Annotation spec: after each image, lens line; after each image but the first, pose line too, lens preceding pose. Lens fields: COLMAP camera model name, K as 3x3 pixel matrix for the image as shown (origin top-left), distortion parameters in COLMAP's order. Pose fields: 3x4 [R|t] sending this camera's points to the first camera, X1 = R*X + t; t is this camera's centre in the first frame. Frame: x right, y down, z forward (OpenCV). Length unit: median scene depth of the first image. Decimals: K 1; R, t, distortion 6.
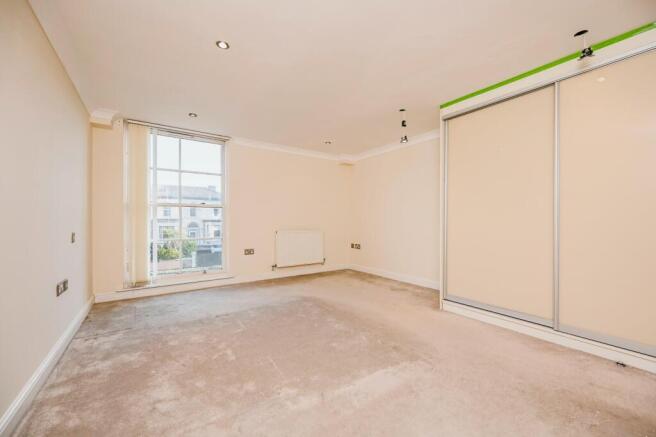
lens RADIAL K [[268.1, 0, 328.8], [0, 268.1, 214.9], [0, 0, 1]] dist [-0.003595, -0.000214]
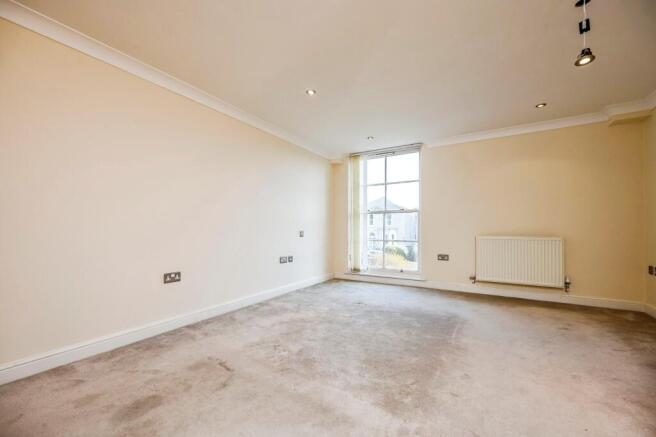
lens RADIAL K [[266.0, 0, 326.2], [0, 266.0, 228.1], [0, 0, 1]] dist [-0.000706, -0.000033]
pose [[0.387750, 0.001844, -0.921763, 0.485235], [0.022098, 0.999692, 0.011296, 0.017246], [0.921500, -0.024749, 0.387590, 0.309178]]
